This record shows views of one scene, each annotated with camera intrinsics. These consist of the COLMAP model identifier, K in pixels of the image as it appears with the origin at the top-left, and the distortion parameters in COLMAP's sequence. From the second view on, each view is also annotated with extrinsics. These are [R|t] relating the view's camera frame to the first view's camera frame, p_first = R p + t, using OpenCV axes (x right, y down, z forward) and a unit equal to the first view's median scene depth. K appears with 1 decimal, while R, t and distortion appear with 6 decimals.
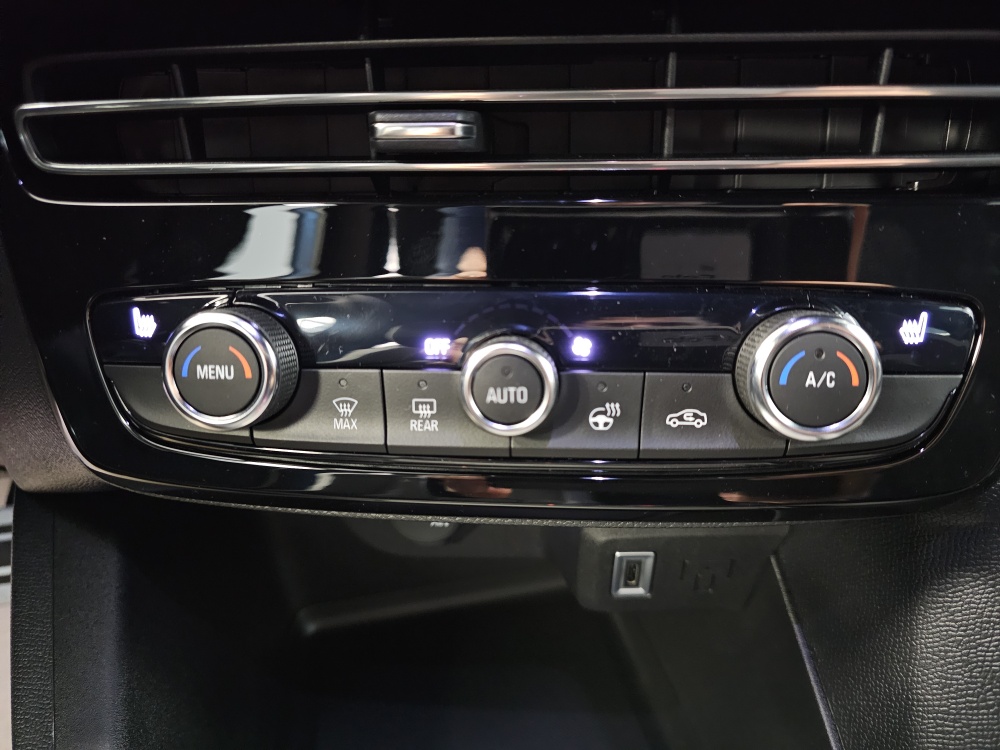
lens RADIAL K [[682.4, 0, 502.0], [0, 682.4, 371.9], [0, 0, 1]] dist [0.026690, -0.030504]
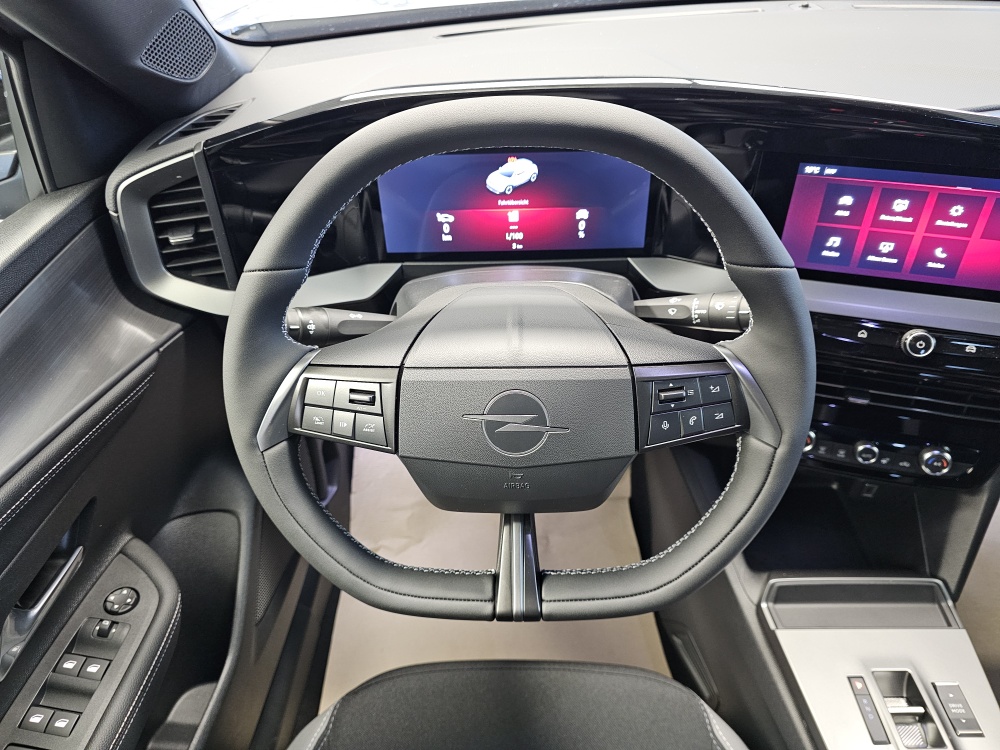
lens RADIAL K [[682.4, 0, 502.0], [0, 682.4, 371.9], [0, 0, 1]] dist [0.026690, -0.030504]
pose [[0.977505, 0.143176, -0.154871, -1.826626], [-0.108901, 0.971456, 0.210744, -1.266633], [0.180624, -0.189138, 0.965195, -3.985134]]
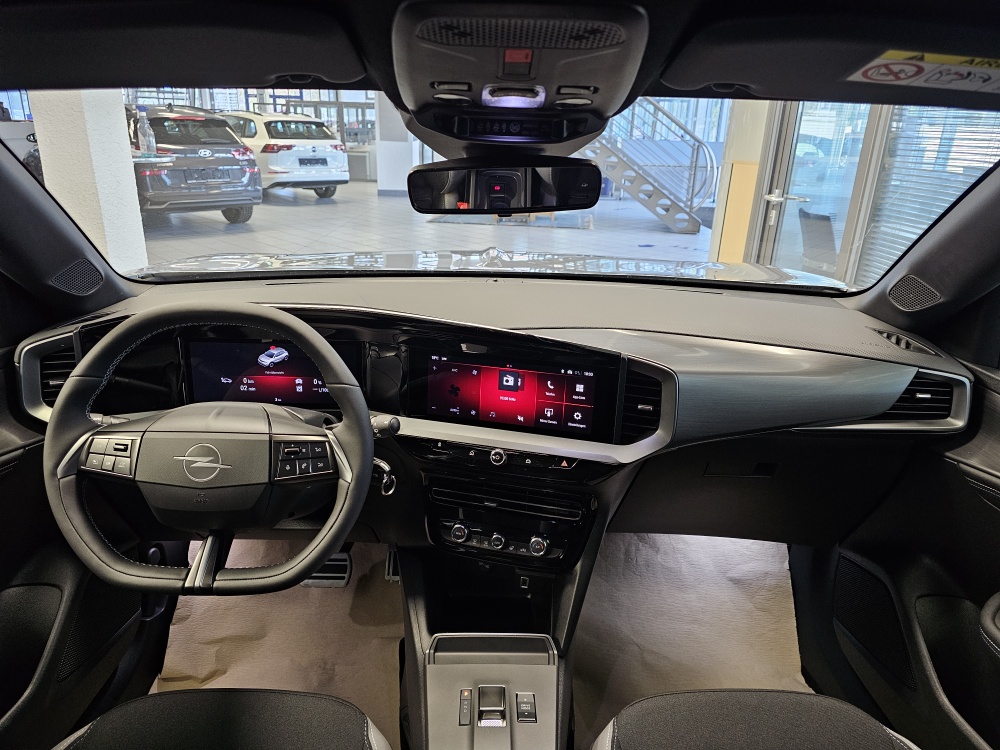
lens RADIAL K [[680.7, 0, 499.0], [0, 680.7, 385.3], [0, 0, 1]] dist [0.006929, -0.000952]
pose [[0.981245, 0.121789, -0.149421, 0.893506], [-0.142633, 0.980138, -0.137785, -0.606622], [0.129672, 0.156513, 0.979126, -6.272795]]
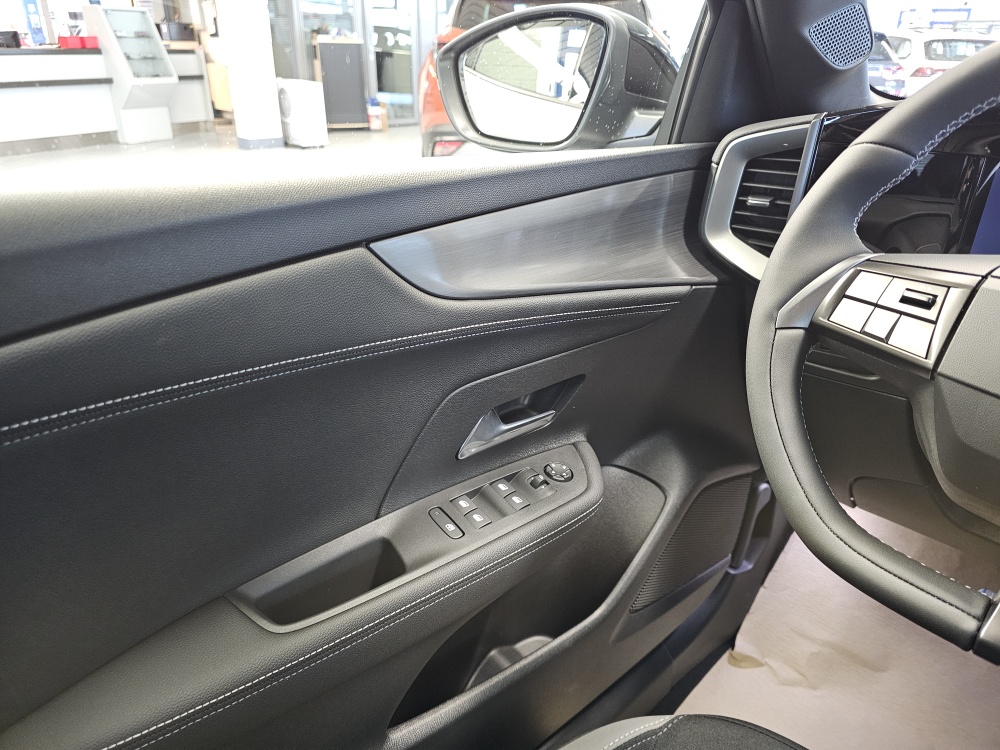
lens RADIAL K [[682.4, 0, 502.0], [0, 682.4, 371.9], [0, 0, 1]] dist [0.026690, -0.030504]
pose [[0.552811, 0.391946, -0.735376, -1.721132], [-0.435996, 0.888095, 0.145588, 0.138046], [0.710146, 0.240138, 0.661835, -4.002422]]
